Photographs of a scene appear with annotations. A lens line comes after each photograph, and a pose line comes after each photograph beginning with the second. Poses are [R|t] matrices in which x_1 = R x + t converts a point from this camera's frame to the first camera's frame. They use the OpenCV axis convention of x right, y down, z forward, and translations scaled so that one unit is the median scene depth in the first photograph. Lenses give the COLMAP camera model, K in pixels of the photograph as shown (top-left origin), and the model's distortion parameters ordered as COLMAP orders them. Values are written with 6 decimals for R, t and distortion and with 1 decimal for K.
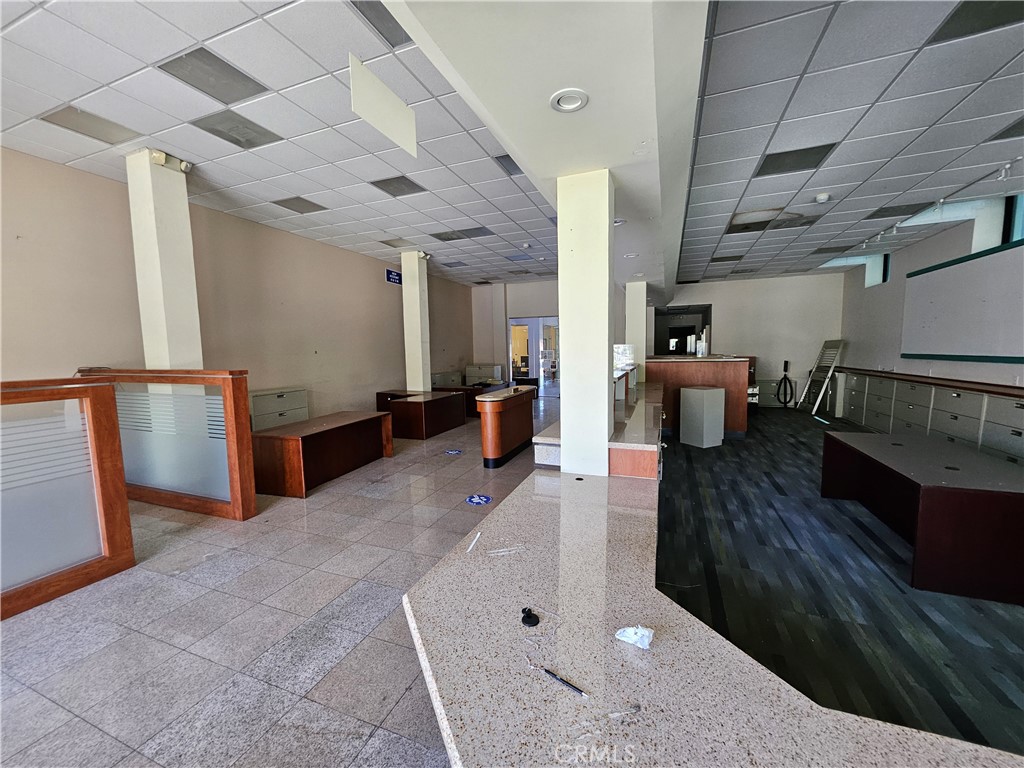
lens RADIAL K [[401.7, 0, 516.5], [0, 401.7, 385.8], [0, 0, 1]] dist [0.000487, 0.000026]
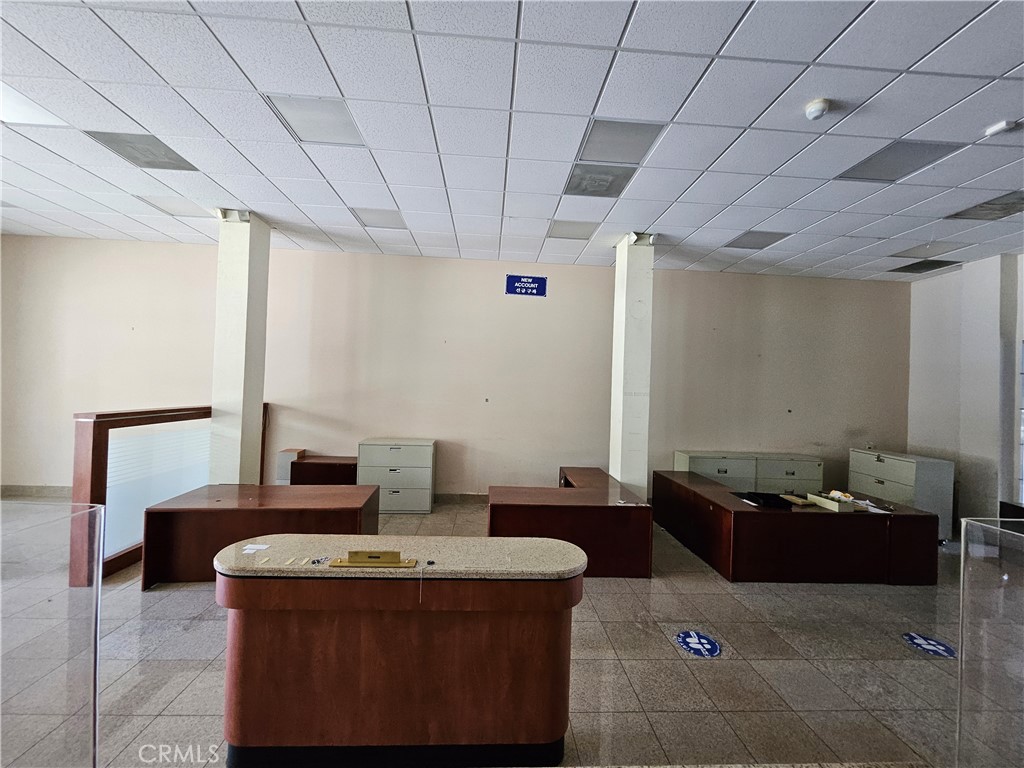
lens RADIAL K [[413.6, 0, 510.1], [0, 413.6, 402.7], [0, 0, 1]] dist [0.003295, 0.000361]
pose [[0.398802, 0.034900, -0.916373, 0.282218], [-0.126590, 0.991804, -0.017319, -0.077398], [0.908258, 0.122910, 0.399951, 0.753361]]
